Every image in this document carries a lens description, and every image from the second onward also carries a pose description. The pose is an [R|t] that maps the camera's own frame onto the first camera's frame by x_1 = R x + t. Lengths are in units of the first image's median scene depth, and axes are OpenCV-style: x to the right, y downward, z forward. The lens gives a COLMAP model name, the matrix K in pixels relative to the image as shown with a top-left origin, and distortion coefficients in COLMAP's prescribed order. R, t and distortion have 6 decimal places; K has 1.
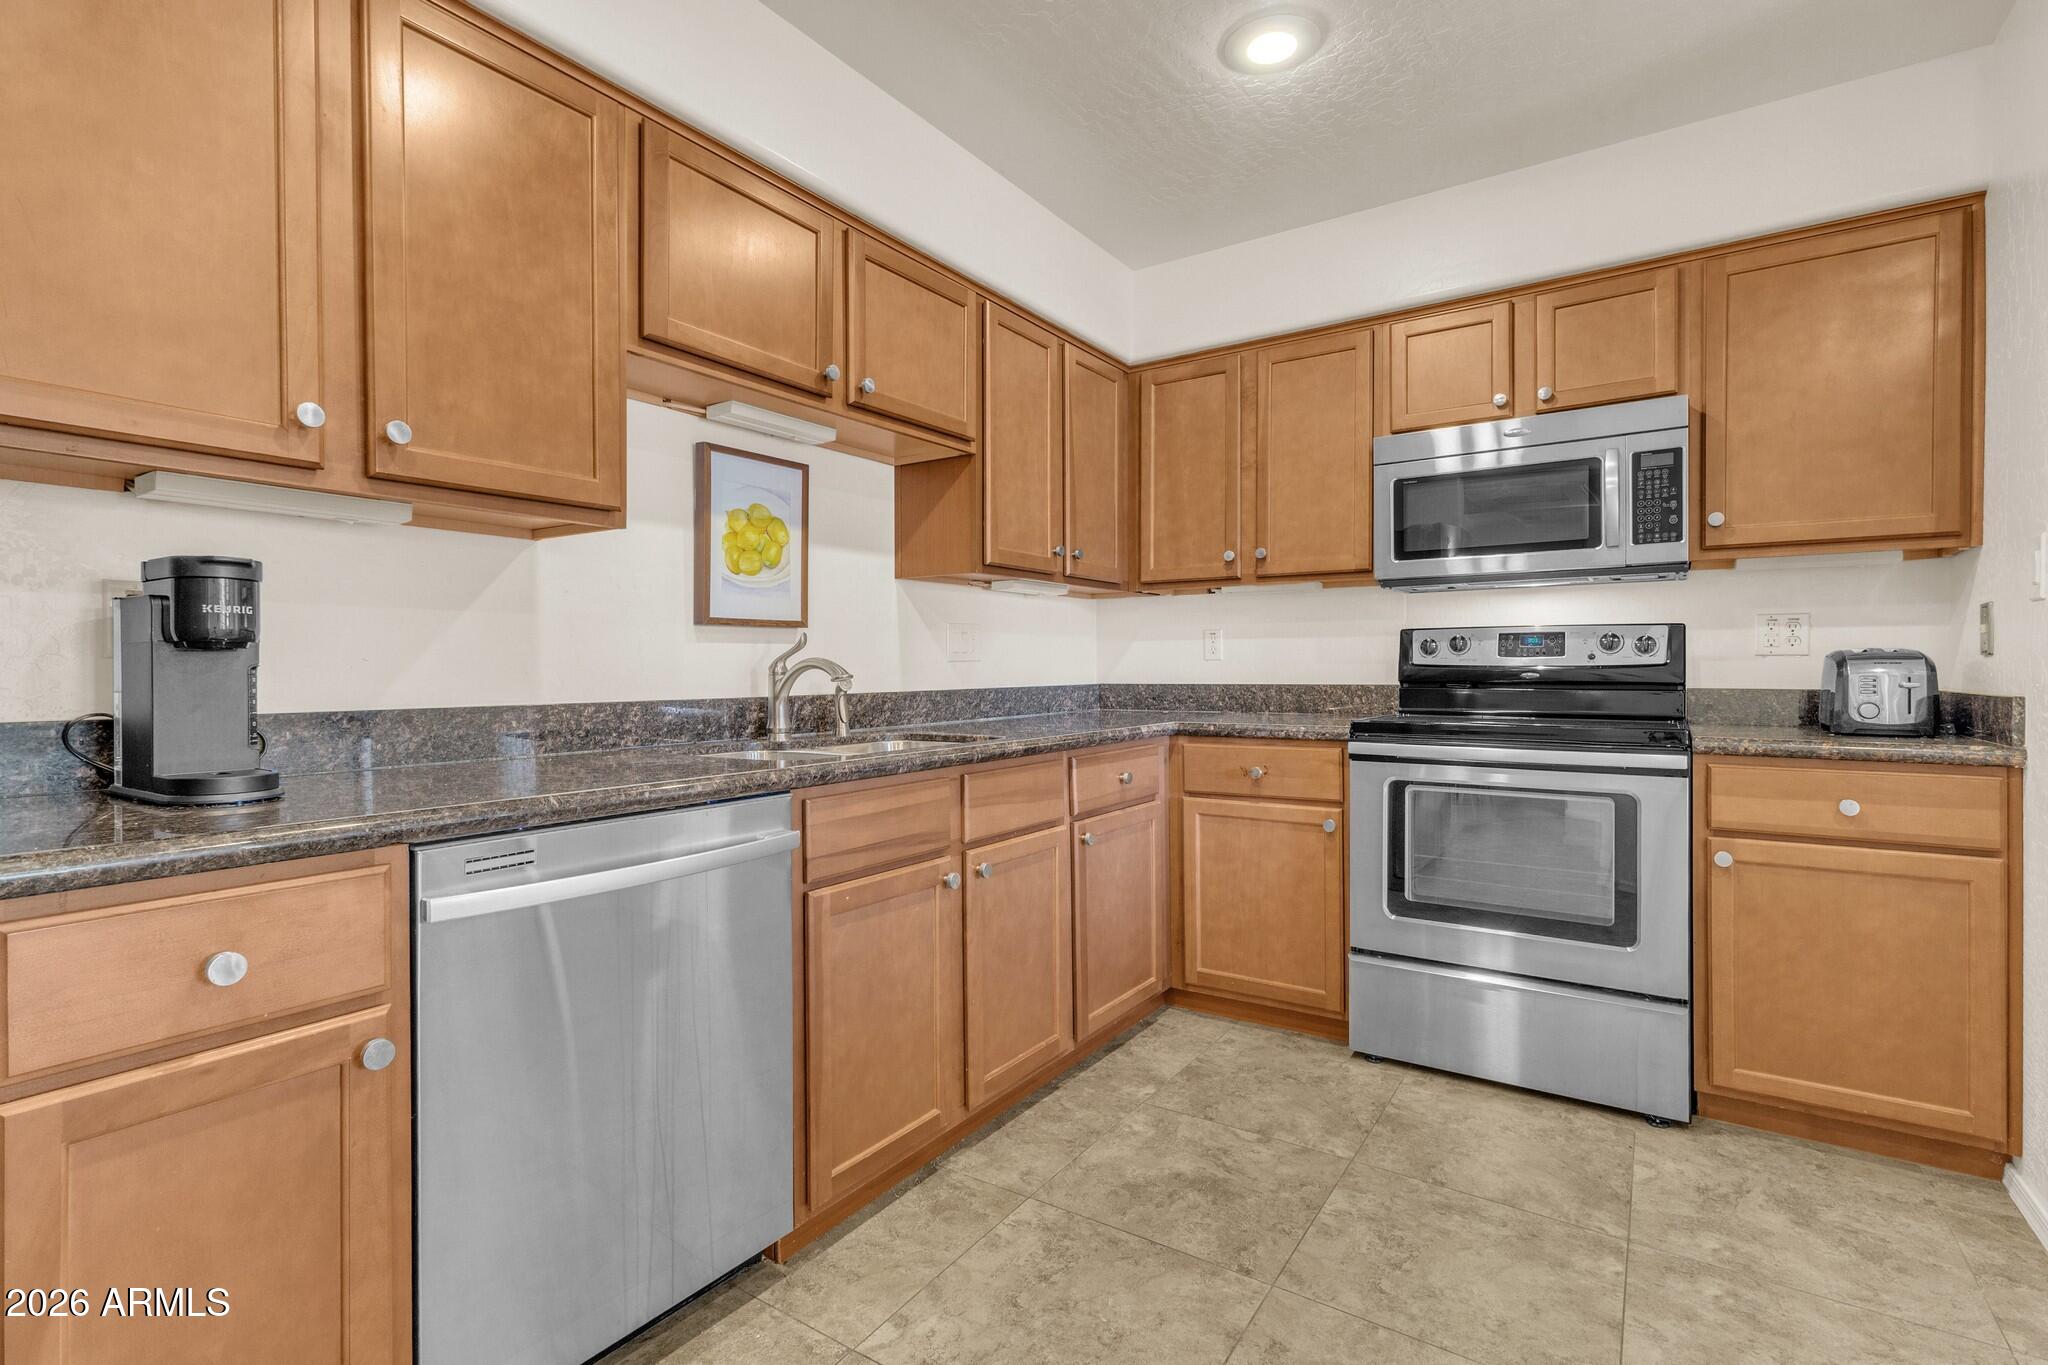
lens RADIAL K [[950.1, 0, 1025.8], [0, 950.1, 674.8], [0, 0, 1]] dist [0.006718, -0.001769]
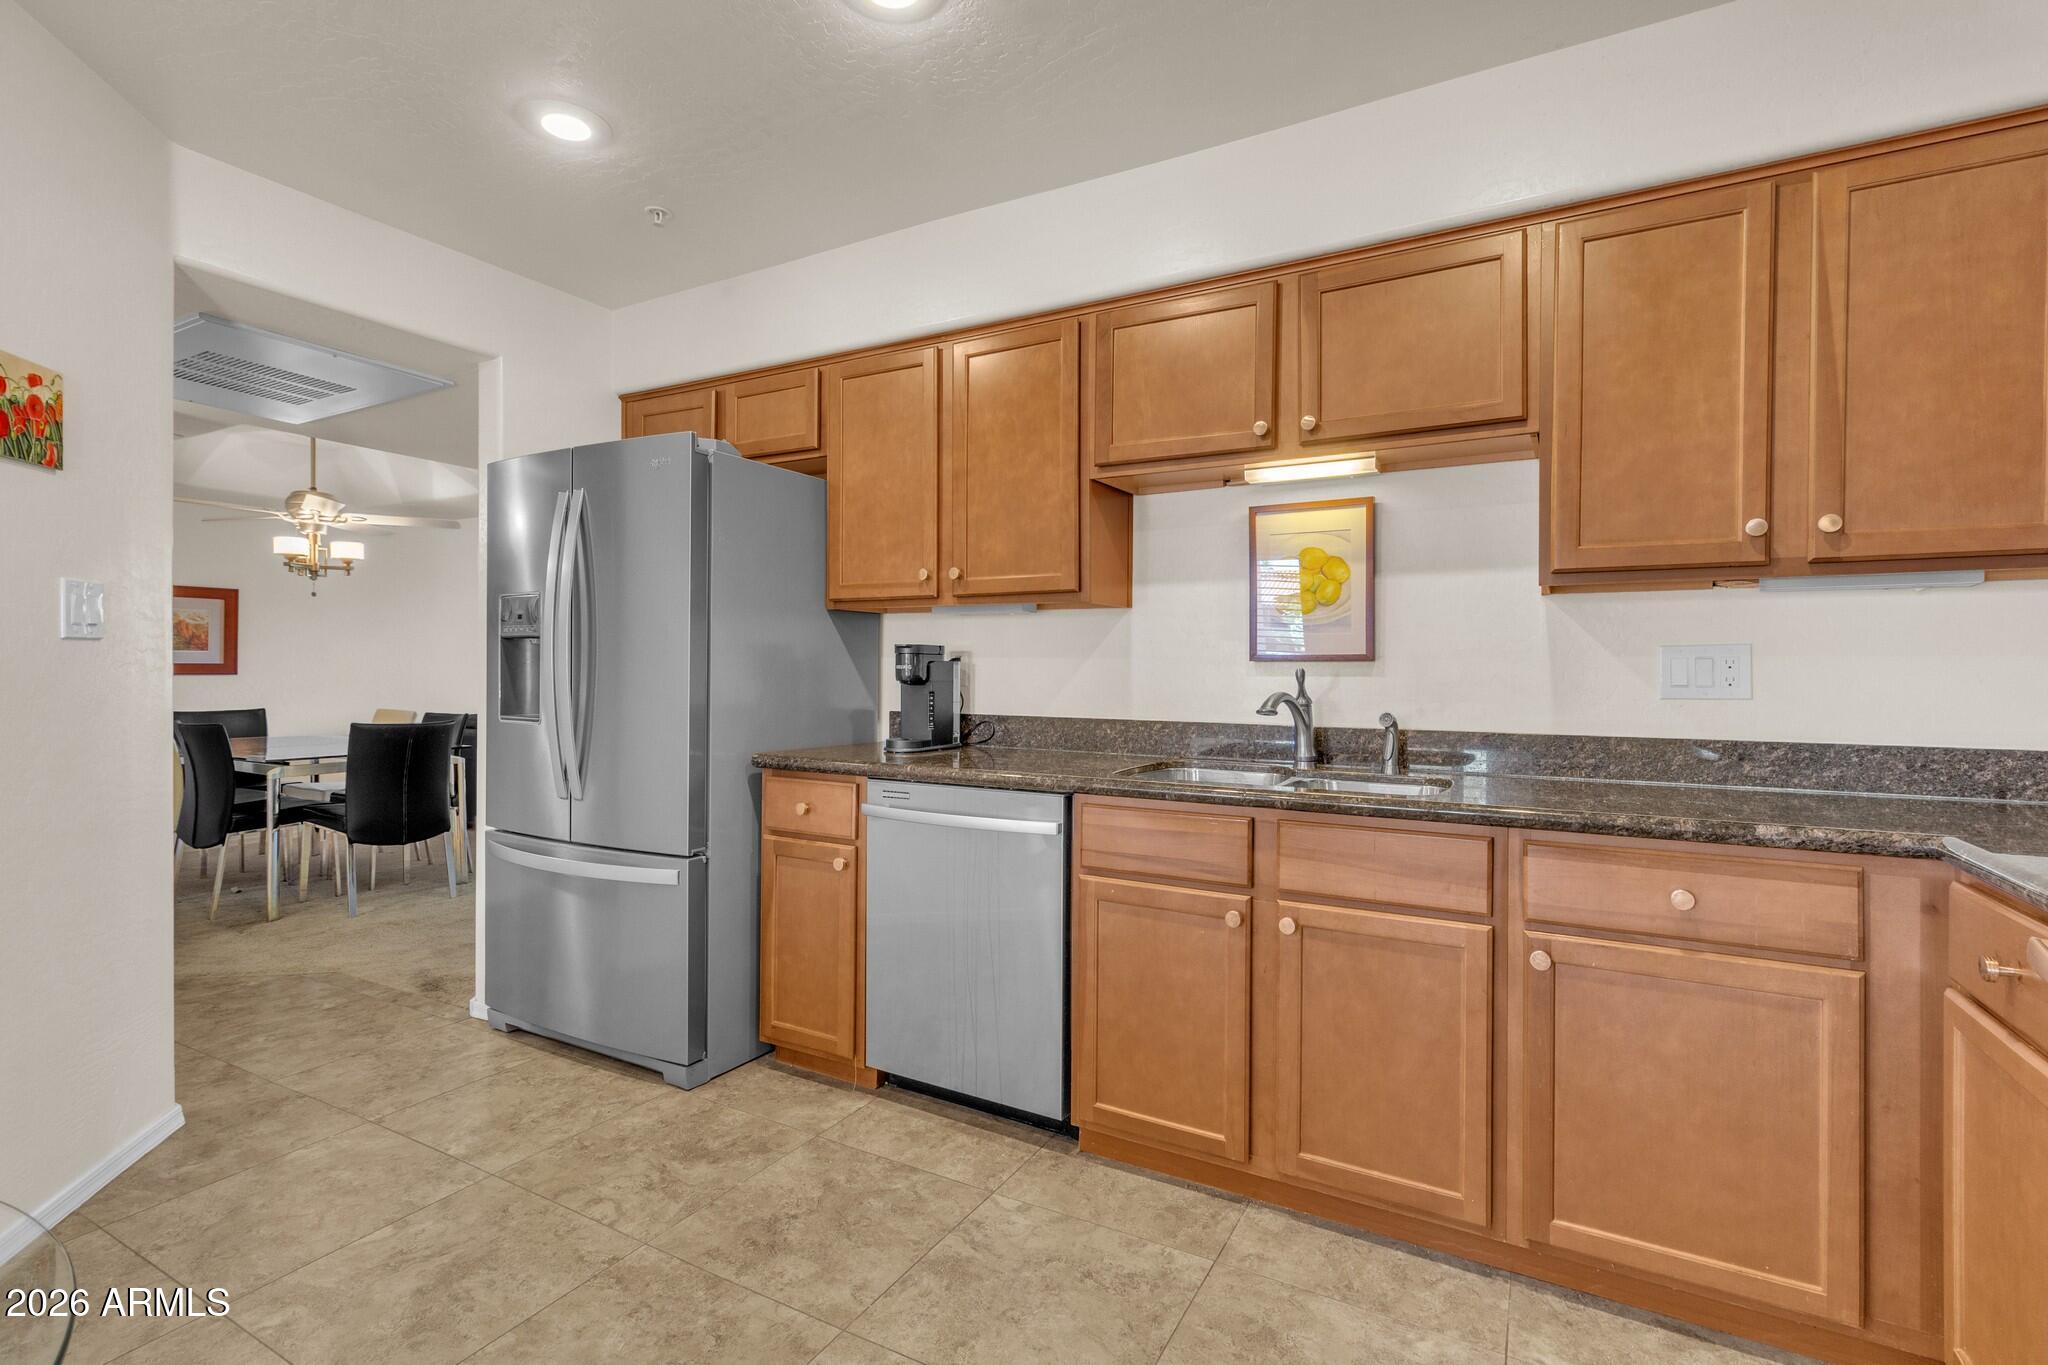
lens RADIAL K [[950.1, 0, 1025.8], [0, 950.1, 674.8], [0, 0, 1]] dist [0.006718, -0.001769]
pose [[0.082903, 0.011416, -0.996492, 0.758268], [-0.014771, 0.999839, 0.010225, -0.041089], [0.996448, 0.013872, 0.083059, 0.580757]]
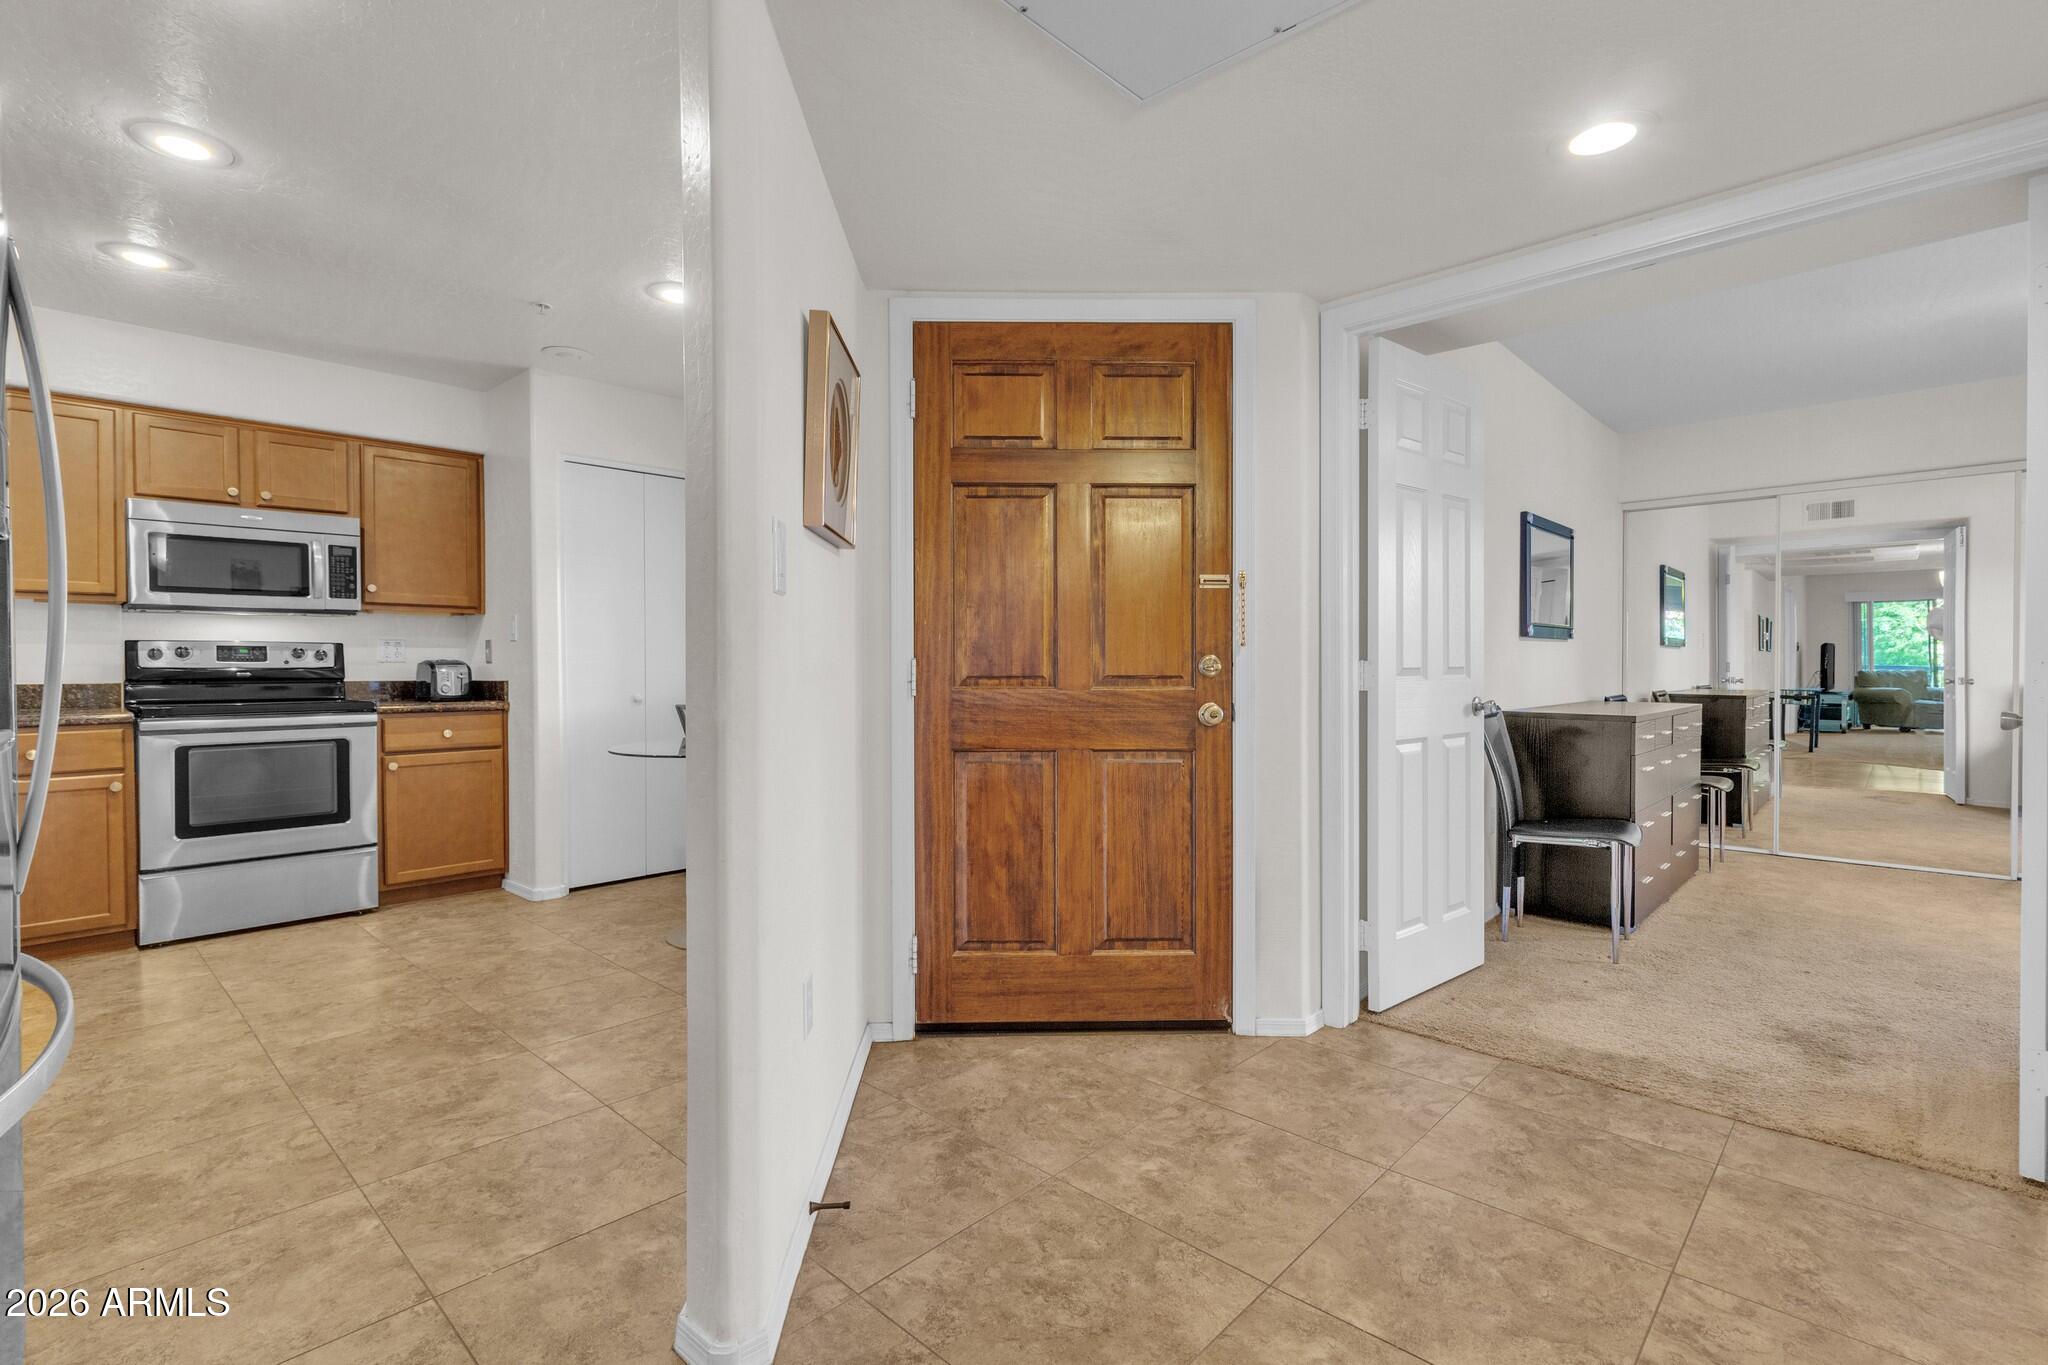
lens RADIAL K [[950.1, 0, 1025.8], [0, 950.1, 674.8], [0, 0, 1]] dist [0.006718, -0.001769]
pose [[0.163045, -0.007664, 0.986589, -0.885077], [0.010767, 0.999924, 0.005988, 0.006590], [-0.986560, 0.009646, 0.163115, -0.542717]]
